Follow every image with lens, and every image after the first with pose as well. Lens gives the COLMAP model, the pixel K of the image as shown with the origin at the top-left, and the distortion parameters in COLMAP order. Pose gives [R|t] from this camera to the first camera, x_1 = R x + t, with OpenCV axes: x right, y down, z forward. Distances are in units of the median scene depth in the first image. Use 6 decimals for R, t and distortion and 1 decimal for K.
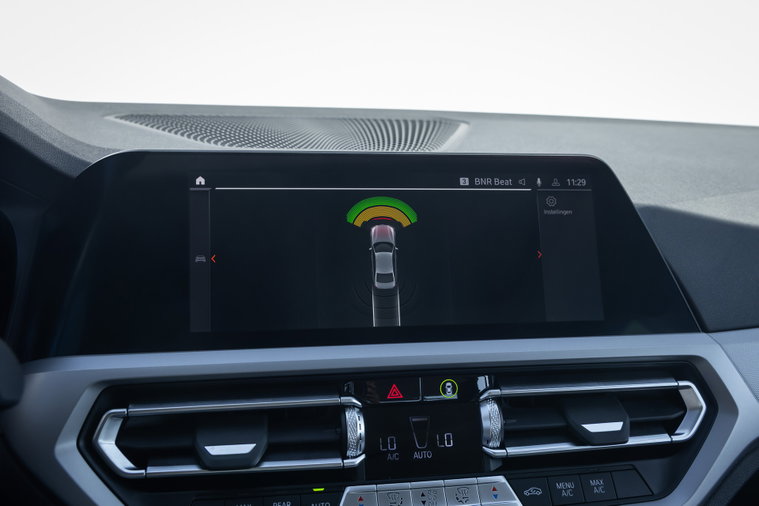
lens RADIAL K [[758.2, 0, 379.5], [0, 758.2, 253.0], [0, 0, 1]] dist [0.013264, -0.004452]
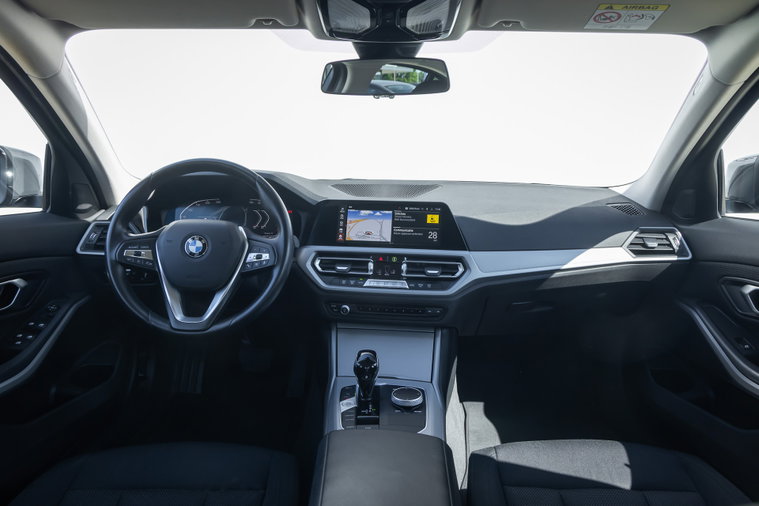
lens RADIAL K [[509.9, 0, 379.5], [0, 509.9, 253.0], [0, 0, 1]] dist [0.001138, 0.003782]
pose [[0.949449, 0.055344, -0.309003, 0.863454], [-0.048895, 0.998395, 0.028580, 0.070042], [0.310089, -0.012027, 0.950632, -1.643530]]
